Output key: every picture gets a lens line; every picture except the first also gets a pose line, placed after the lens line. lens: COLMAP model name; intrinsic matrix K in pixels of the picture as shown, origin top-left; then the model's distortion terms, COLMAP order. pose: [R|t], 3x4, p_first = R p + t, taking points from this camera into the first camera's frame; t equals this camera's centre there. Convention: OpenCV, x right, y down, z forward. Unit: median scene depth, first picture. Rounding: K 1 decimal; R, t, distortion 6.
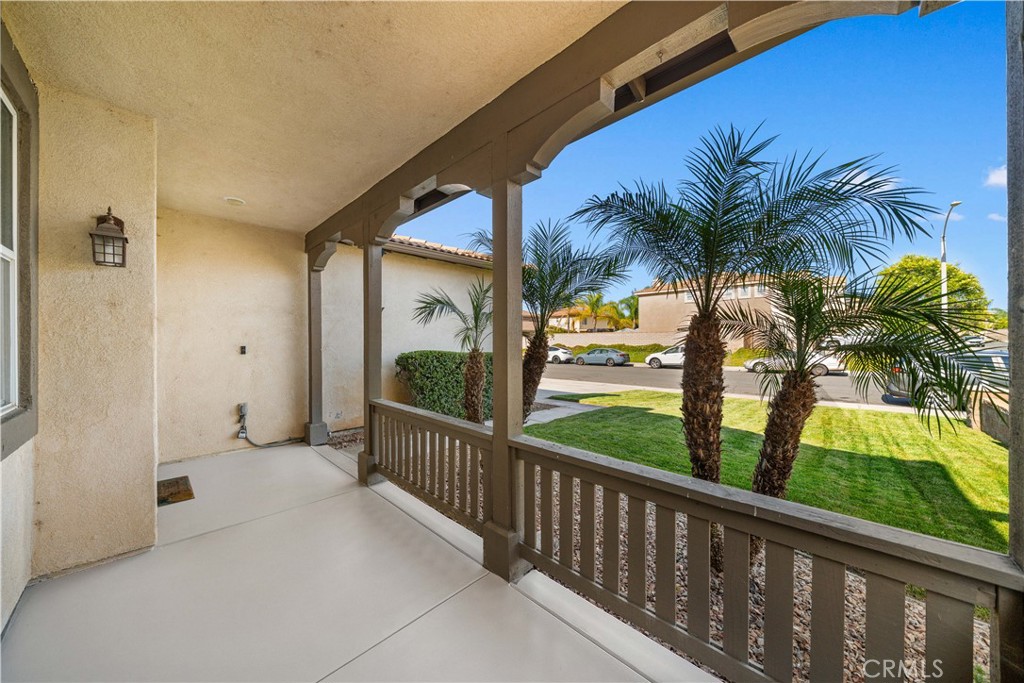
lens RADIAL K [[351.0, 0, 509.8], [0, 351.0, 340.6], [0, 0, 1]] dist [-0.005354, -0.000166]
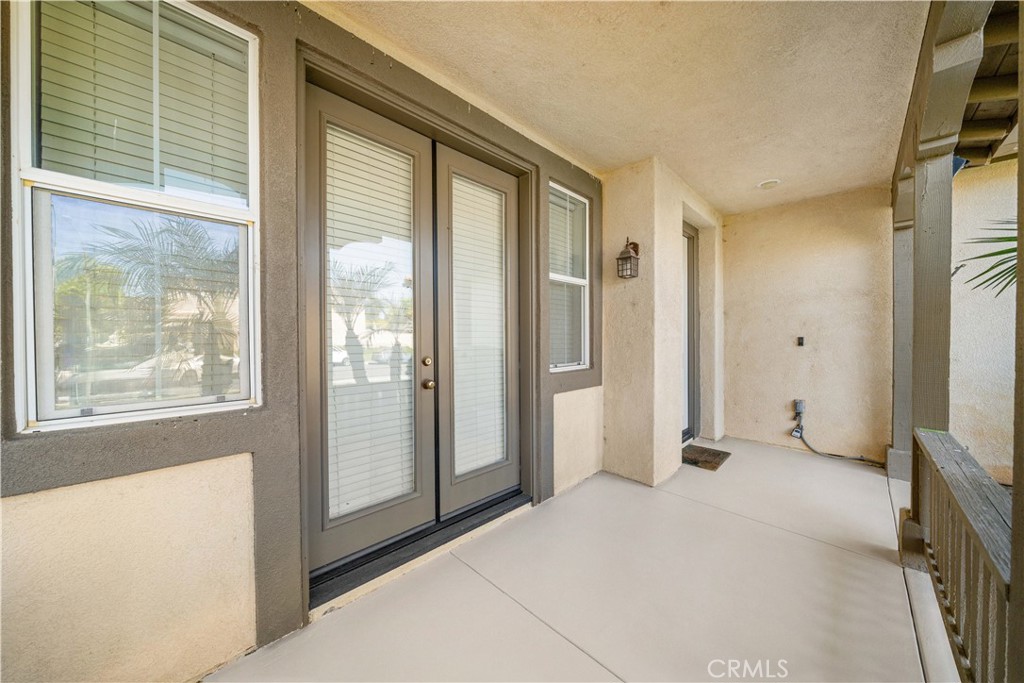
lens RADIAL K [[351.0, 0, 510.1], [0, 351.0, 341.5], [0, 0, 1]] dist [-0.005354, -0.000166]
pose [[-0.019483, 0.013660, -0.999717, 0.161727], [0.000202, 0.999907, 0.013659, 0.015162], [0.999810, 0.000064, -0.019484, 0.270449]]
